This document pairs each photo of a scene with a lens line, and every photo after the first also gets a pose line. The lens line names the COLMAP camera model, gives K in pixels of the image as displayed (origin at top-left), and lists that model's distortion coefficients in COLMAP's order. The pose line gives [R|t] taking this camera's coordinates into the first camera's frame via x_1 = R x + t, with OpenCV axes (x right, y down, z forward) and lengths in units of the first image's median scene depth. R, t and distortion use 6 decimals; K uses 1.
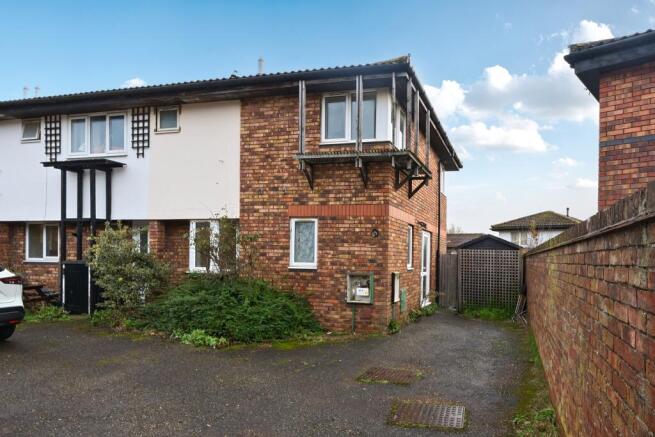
lens RADIAL K [[399.5, 0, 346.2], [0, 399.5, 248.2], [0, 0, 1]] dist [-0.007480, 0.000550]
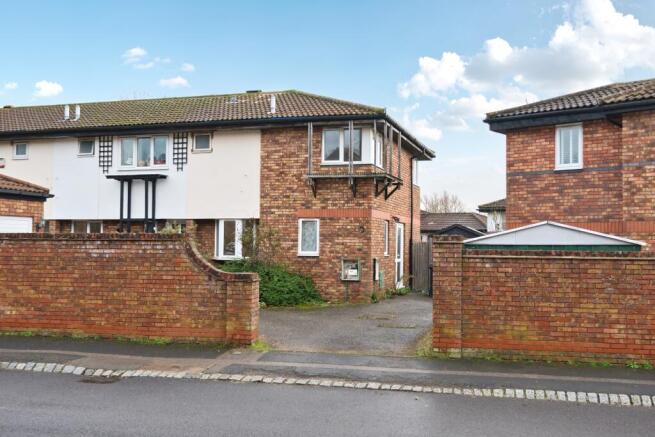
lens RADIAL K [[679.0, 0, 327.3], [0, 679.0, 218.9], [0, 0, 1]] dist [-0.014663, 0.000000]
pose [[0.996768, -0.004295, 0.080216, -0.225398], [0.005061, 0.999944, -0.009344, -0.051219], [-0.080171, 0.009720, 0.996734, -1.279086]]
